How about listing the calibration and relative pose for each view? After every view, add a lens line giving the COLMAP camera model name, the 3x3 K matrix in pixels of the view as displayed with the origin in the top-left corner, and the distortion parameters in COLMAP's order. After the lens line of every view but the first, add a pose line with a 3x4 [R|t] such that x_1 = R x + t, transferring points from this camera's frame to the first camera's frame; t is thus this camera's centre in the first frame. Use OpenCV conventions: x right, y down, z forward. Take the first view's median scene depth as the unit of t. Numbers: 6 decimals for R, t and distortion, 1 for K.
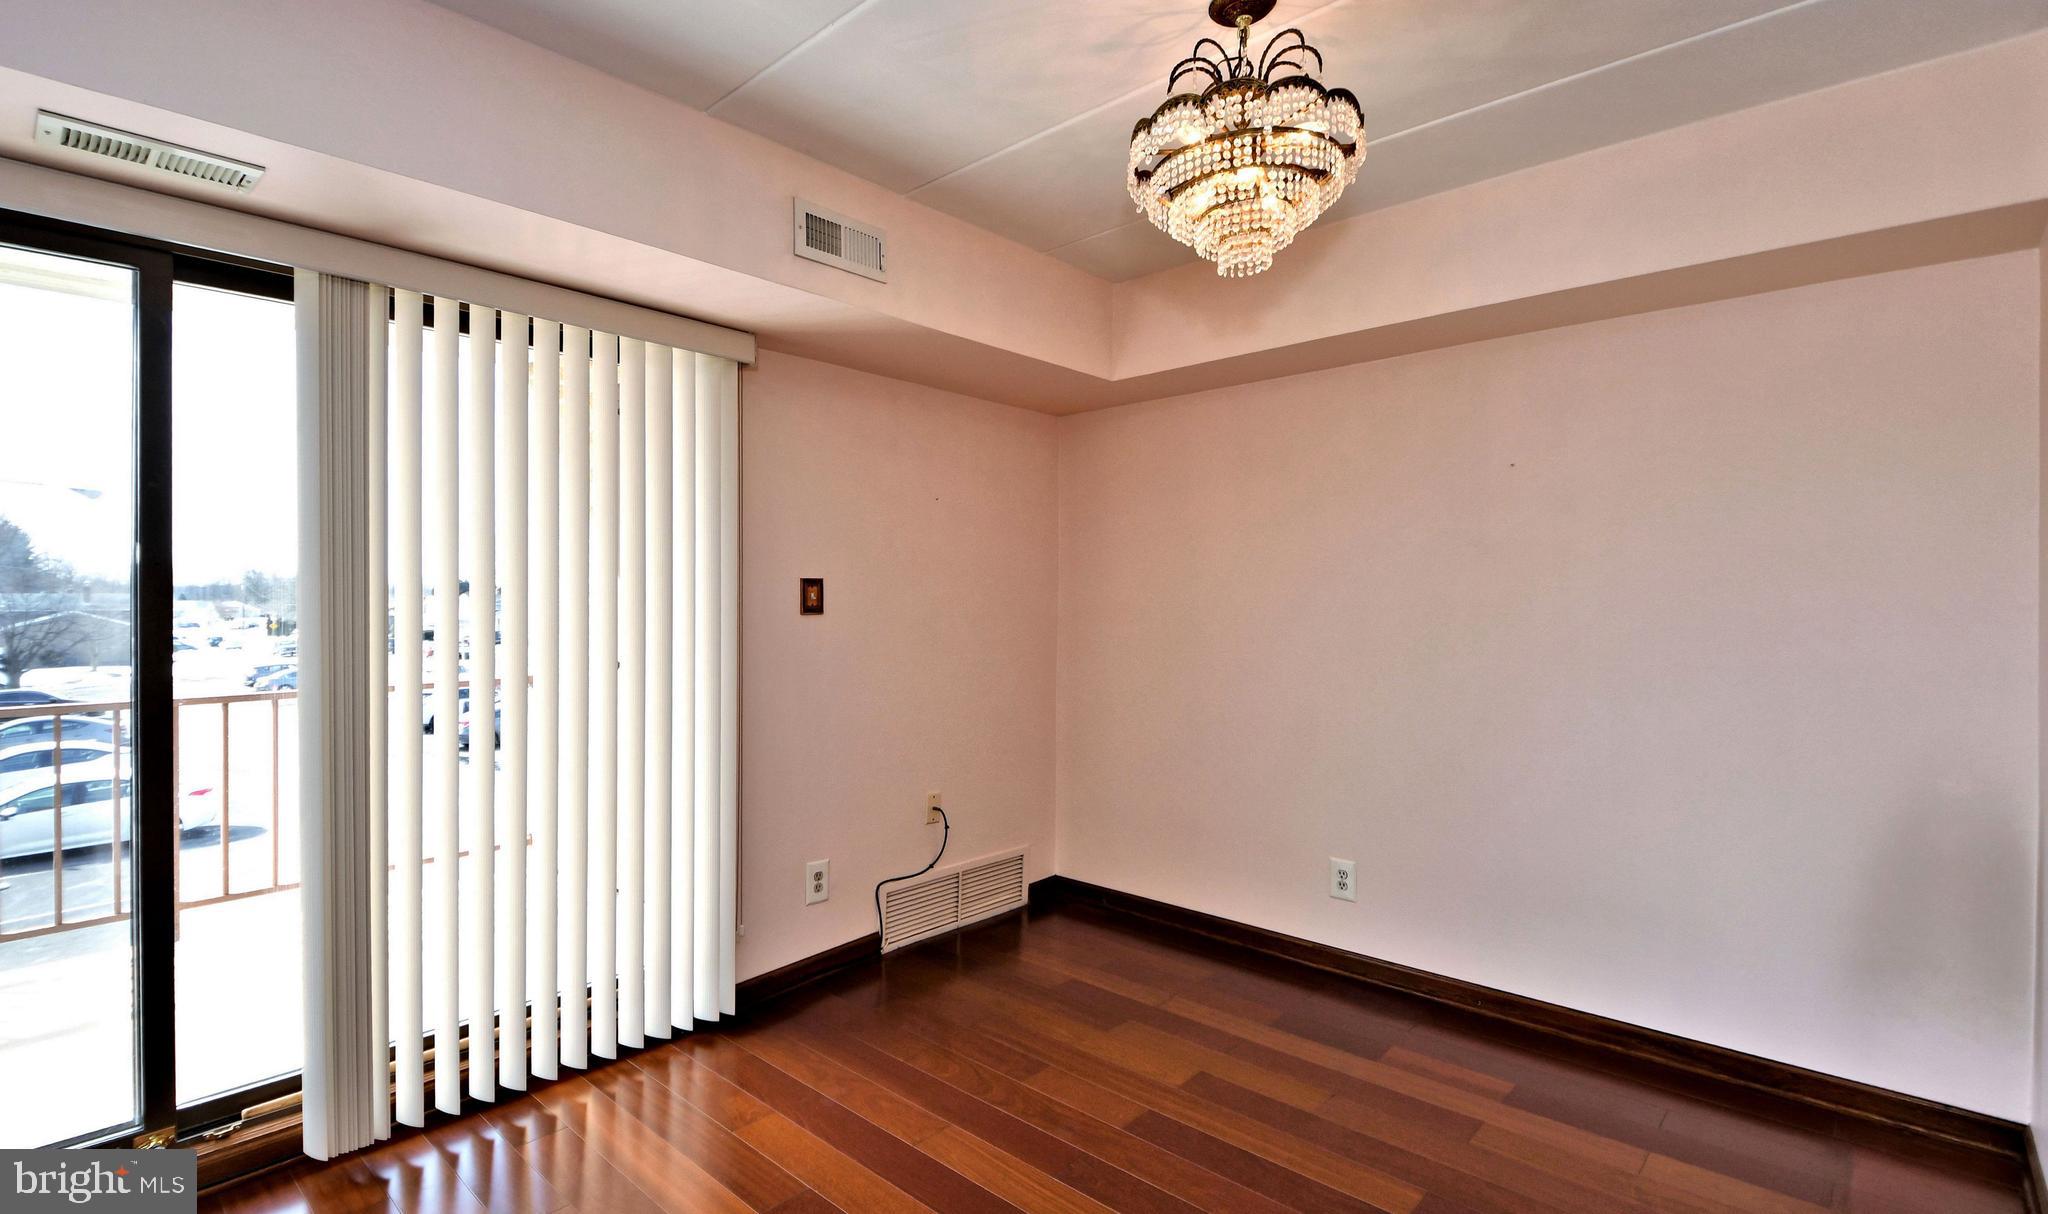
lens RADIAL K [[864.4, 0, 1024.0], [0, 864.4, 607.0], [0, 0, 1]] dist [0.020503, -0.025651]
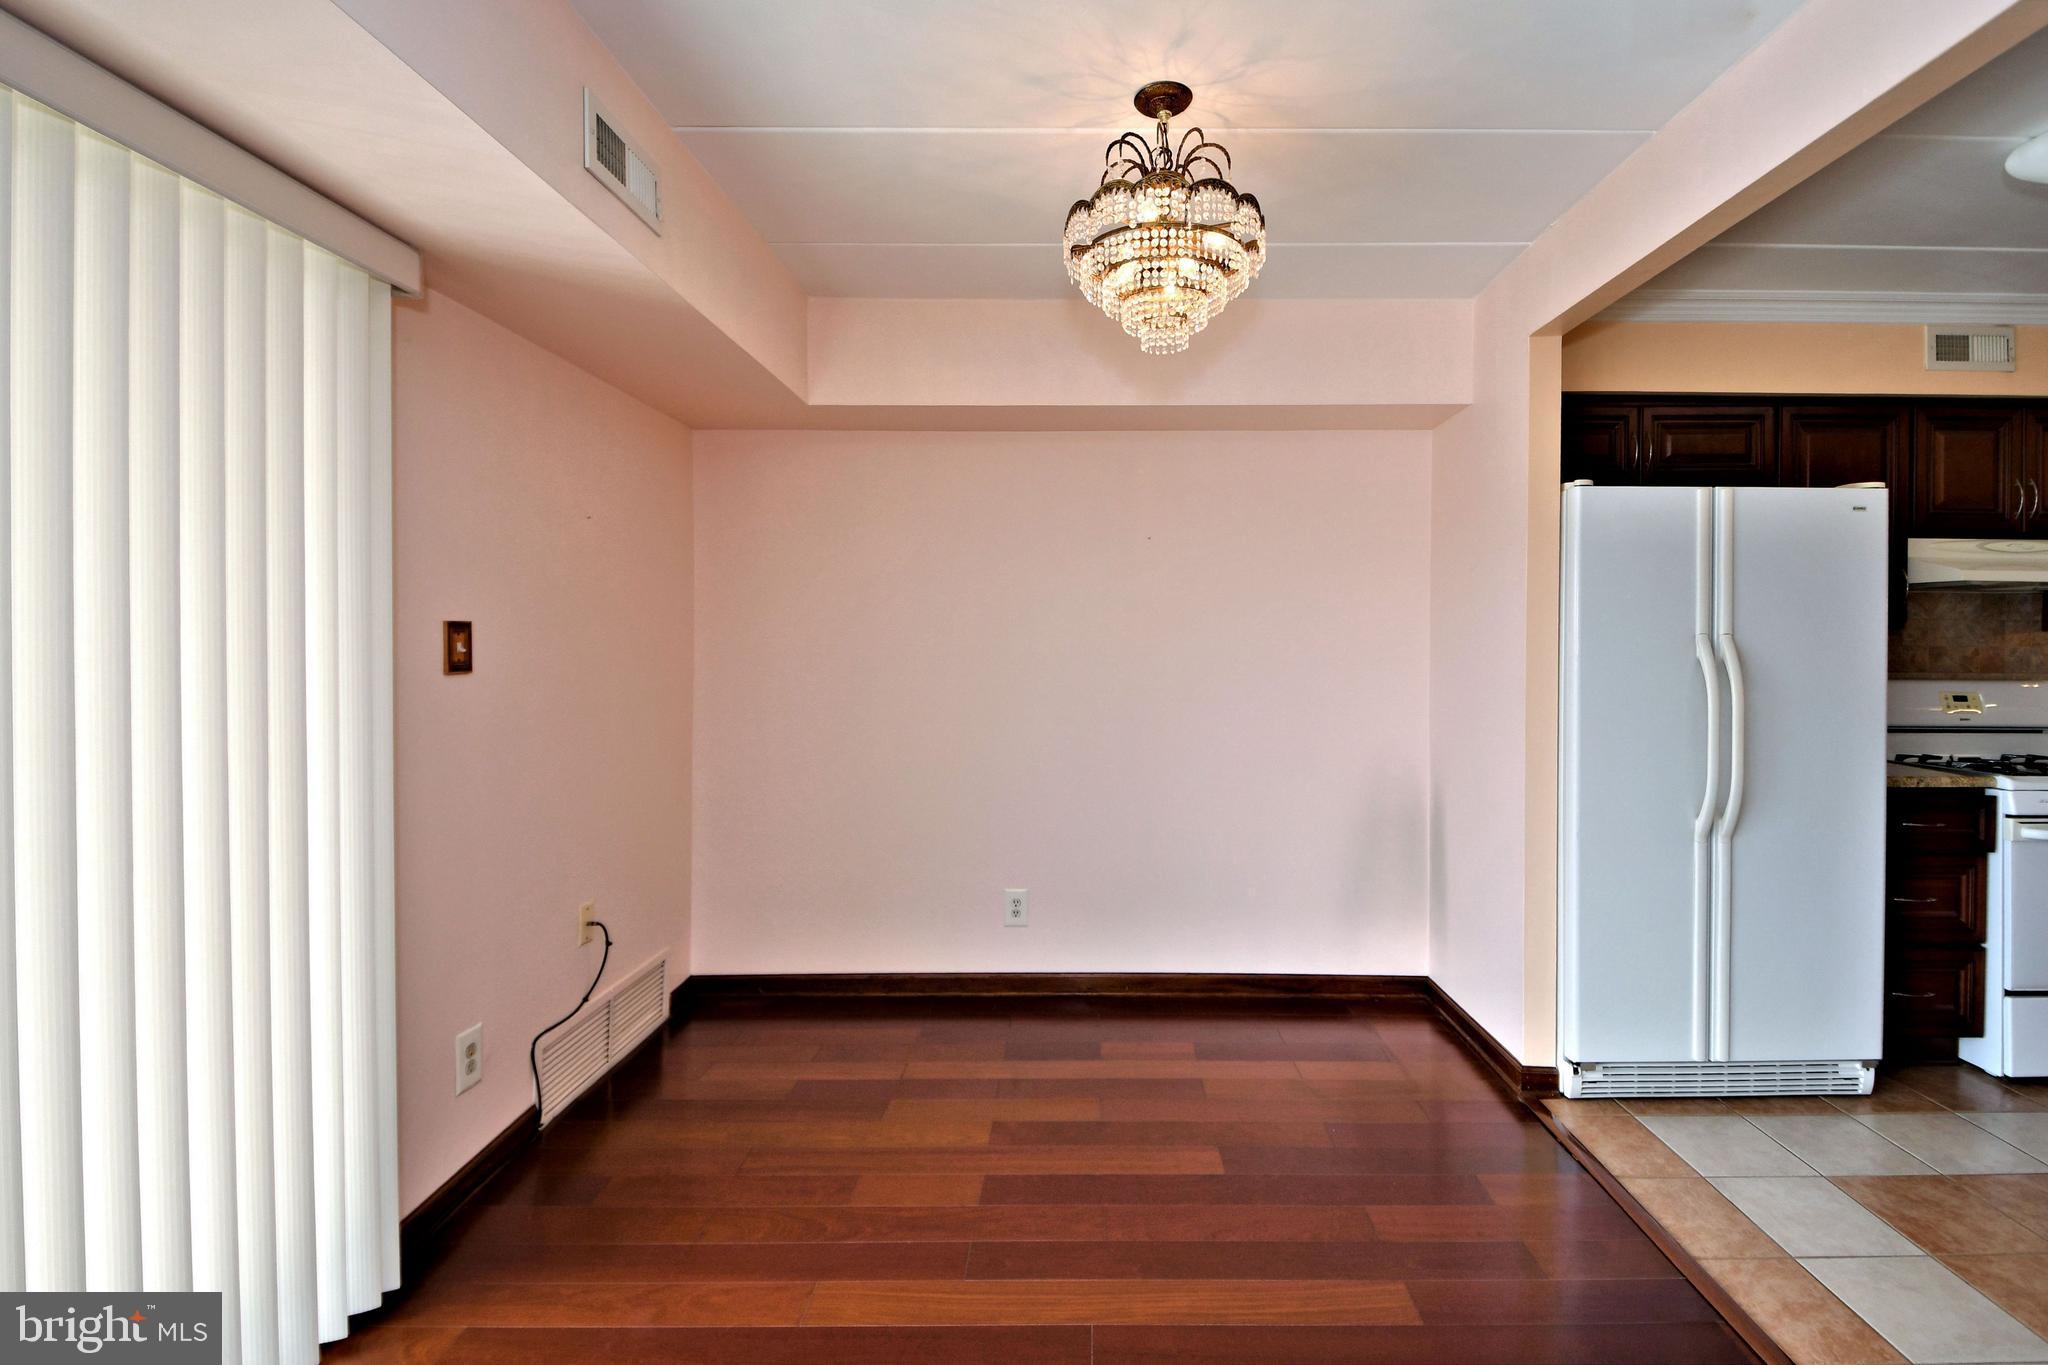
lens RADIAL K [[915.1, 0, 981.8], [0, 915.1, 652.0], [0, 0, 1]] dist [0.022302, -0.032870]
pose [[0.754092, -0.011834, 0.656662, -0.443005], [0.004919, 0.999911, 0.012370, -0.018063], [-0.656751, -0.006098, 0.754083, 0.190702]]
